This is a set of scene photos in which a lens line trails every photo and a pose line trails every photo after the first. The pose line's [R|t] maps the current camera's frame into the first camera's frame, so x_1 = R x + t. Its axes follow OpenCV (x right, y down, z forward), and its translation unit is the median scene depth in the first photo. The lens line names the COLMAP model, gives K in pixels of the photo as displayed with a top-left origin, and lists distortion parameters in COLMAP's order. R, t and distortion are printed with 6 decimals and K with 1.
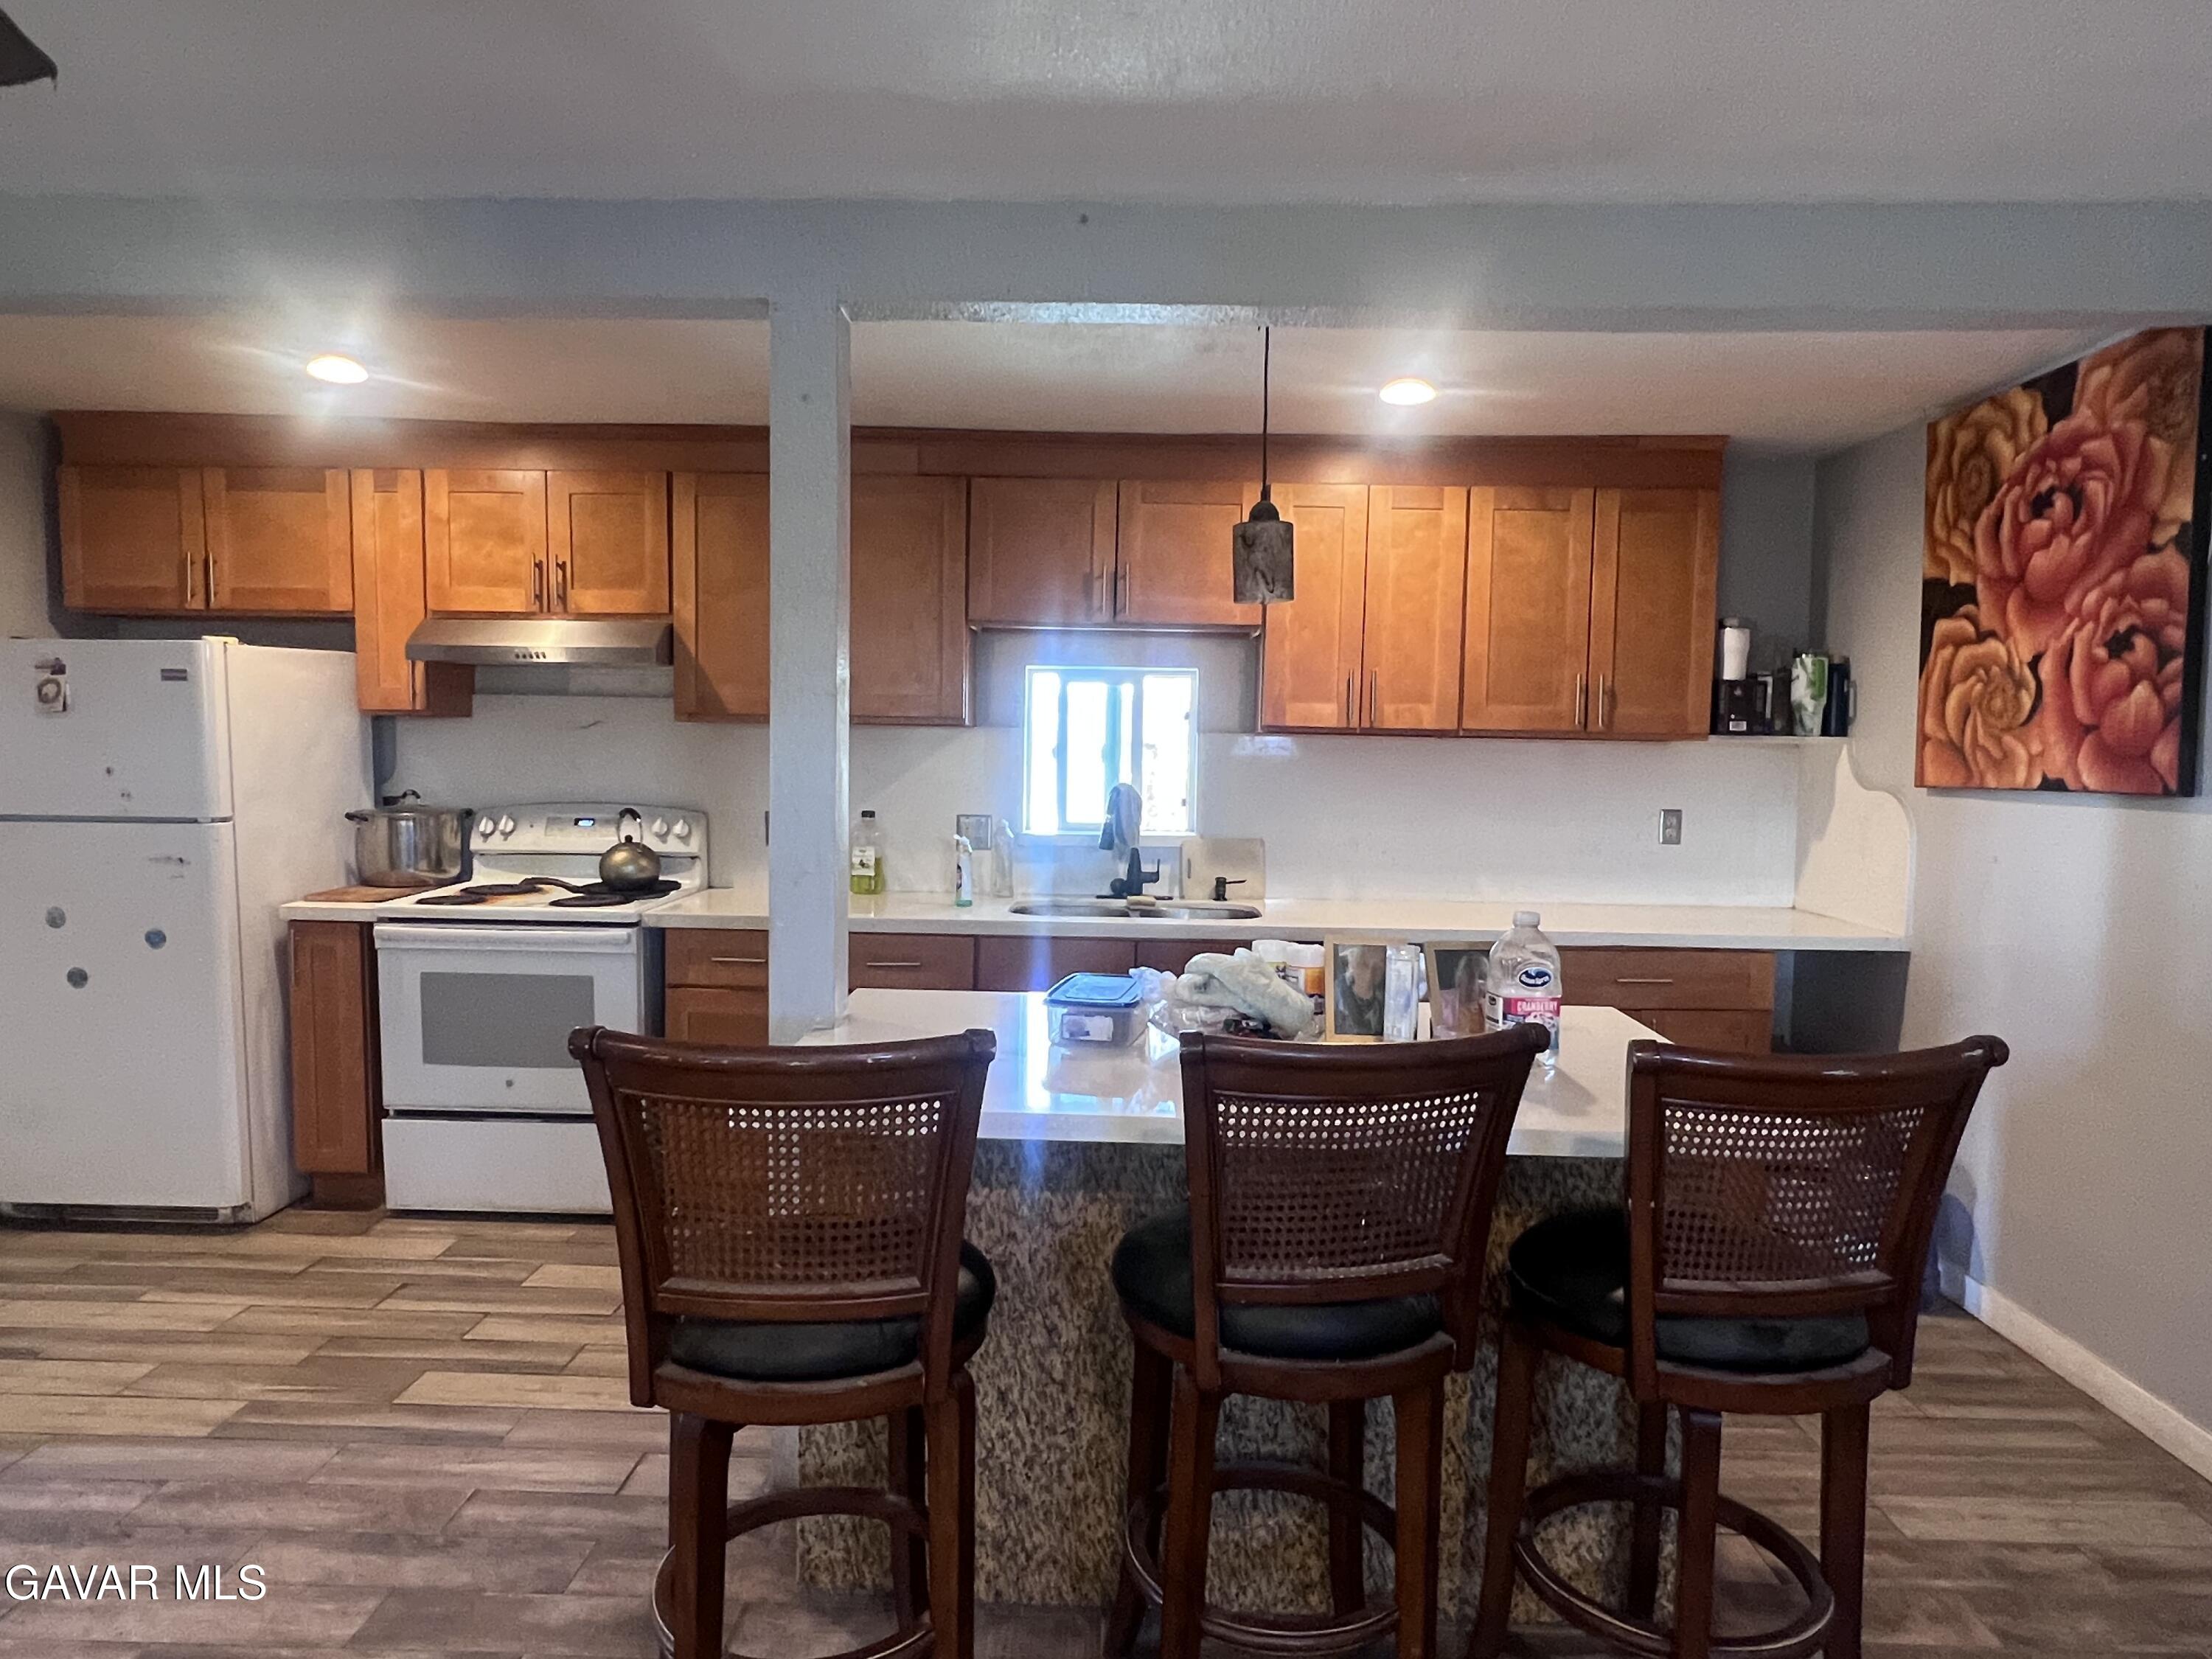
lens RADIAL K [[1362.2, 0, 1097.2], [0, 1362.2, 833.4], [0, 0, 1]] dist [-0.002624, 0.000590]
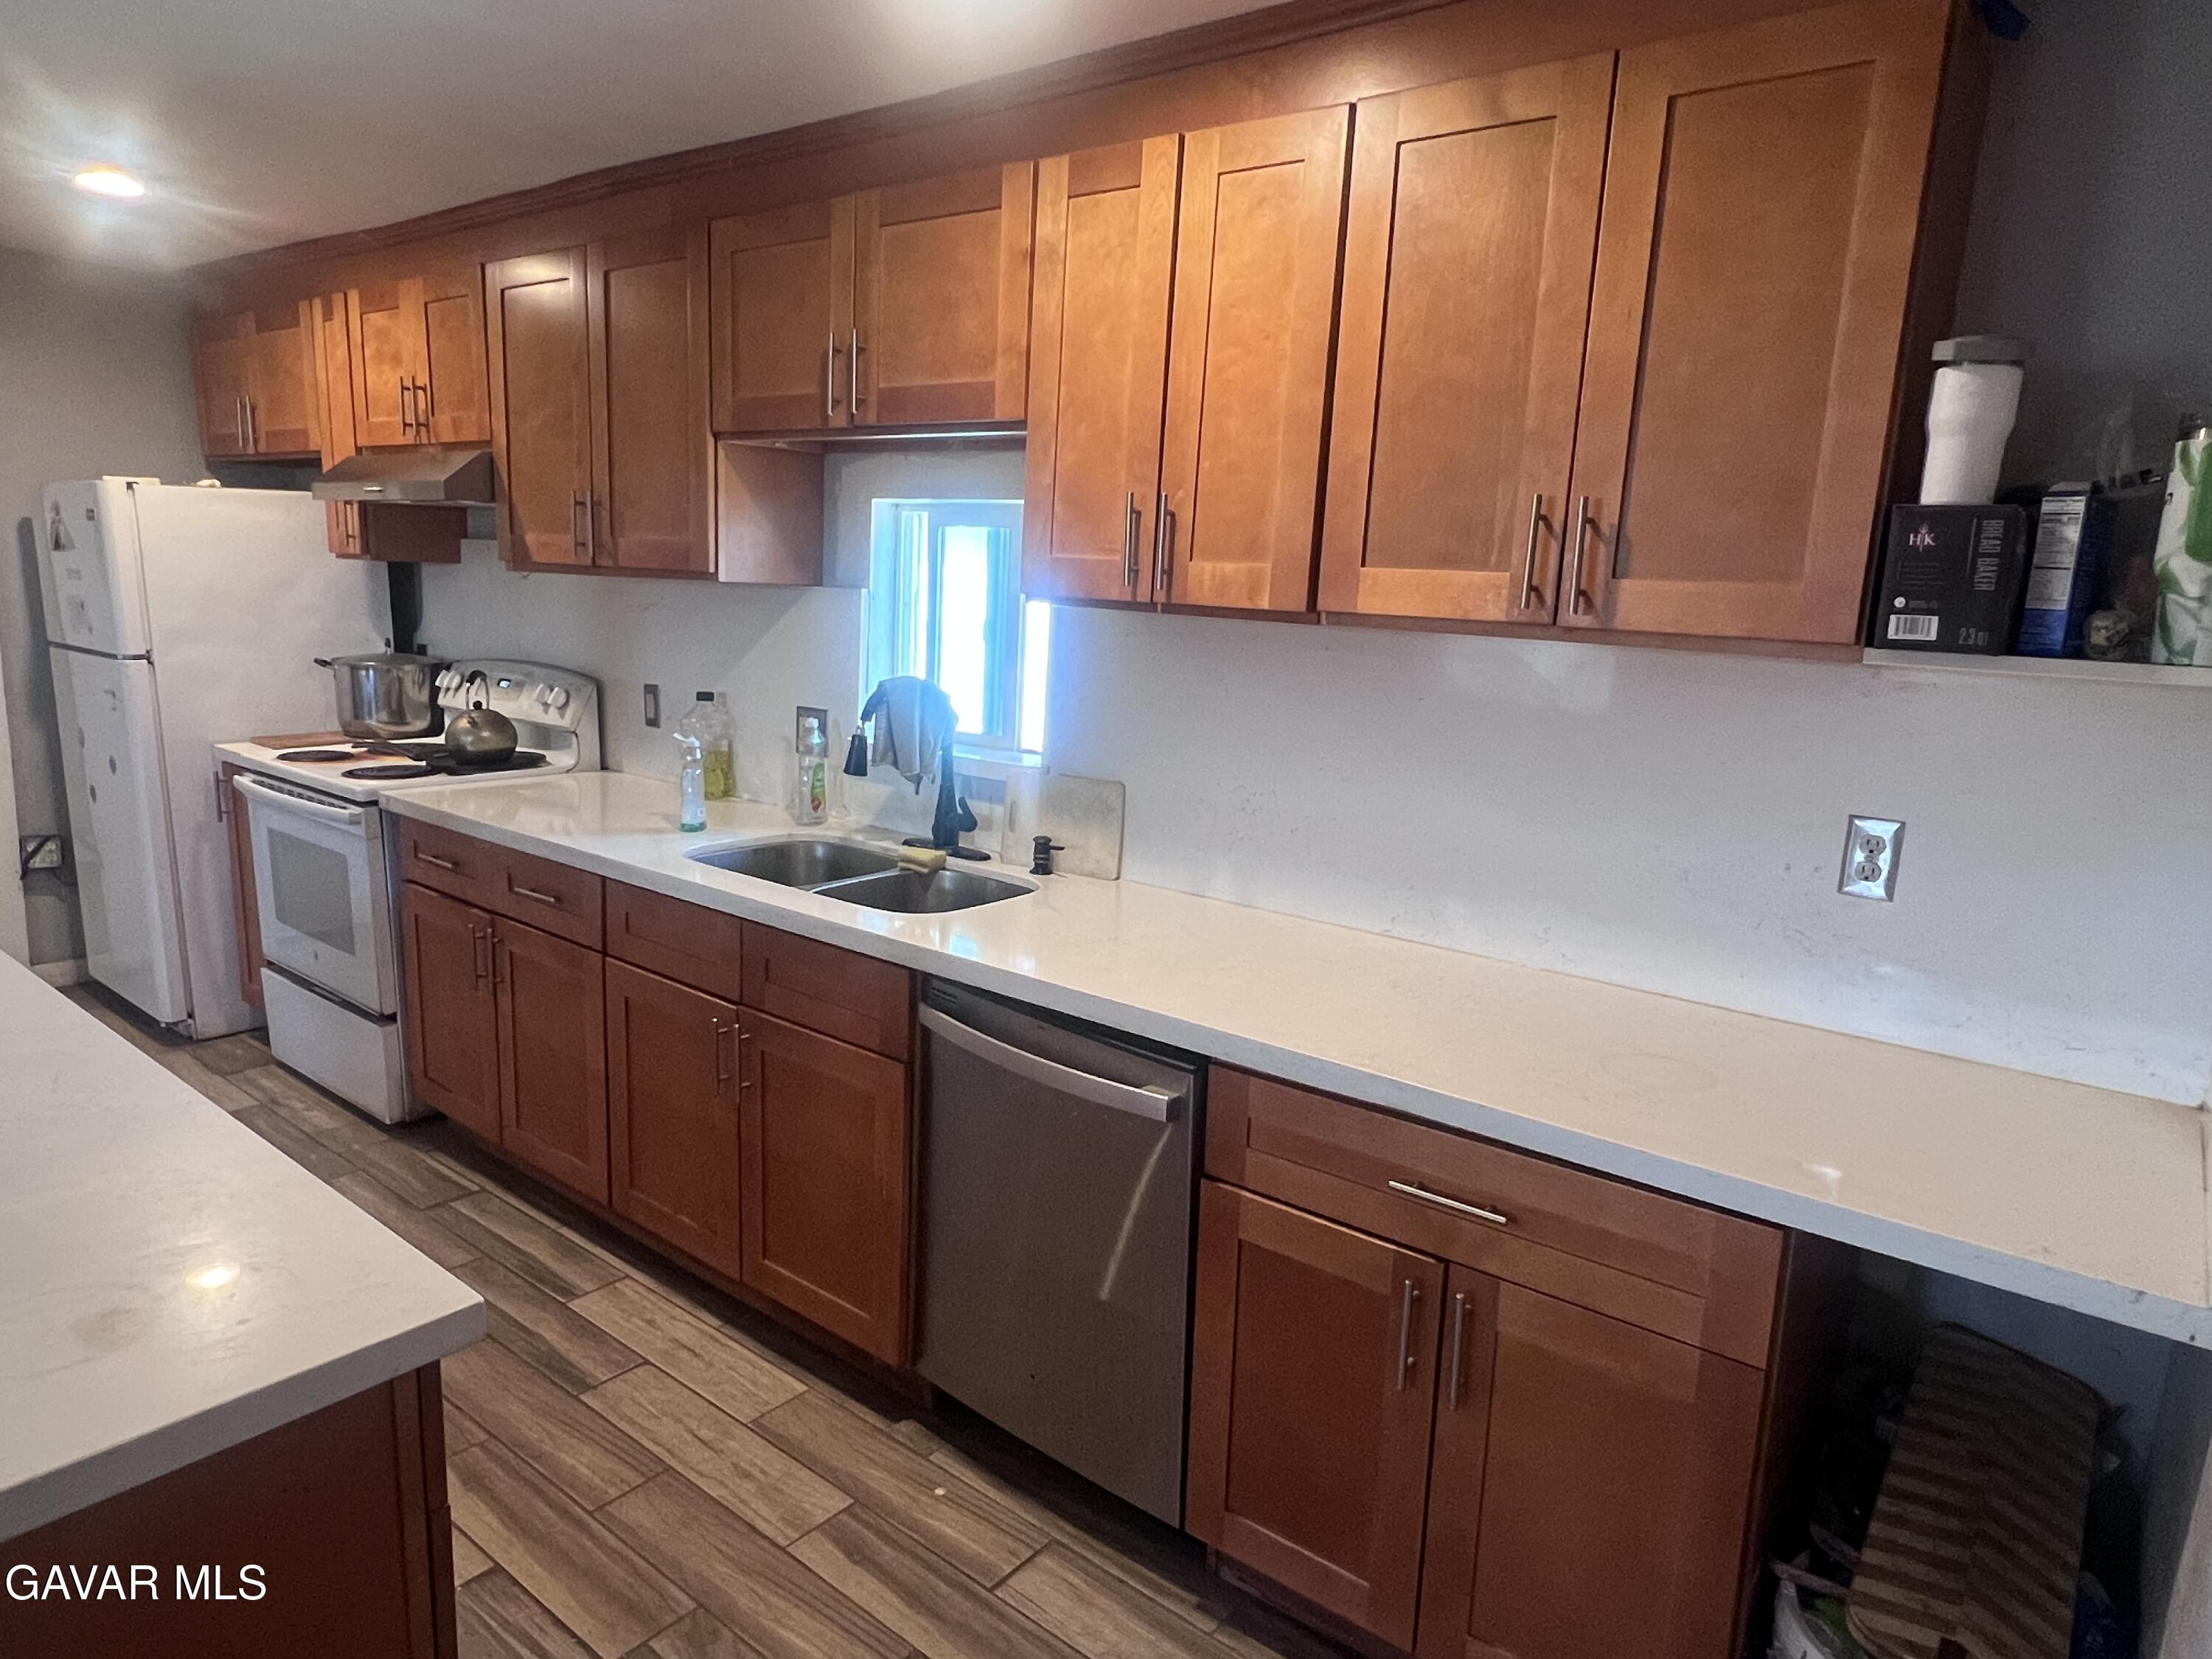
lens RADIAL K [[1362.2, 0, 1096.8], [0, 1362.2, 831.8], [0, 0, 1]] dist [-0.002624, 0.000590]
pose [[0.798557, 0.129918, -0.587732, 0.508513], [-0.071019, 0.989945, 0.122334, -0.051519], [0.597715, -0.055950, 0.799754, 0.539235]]
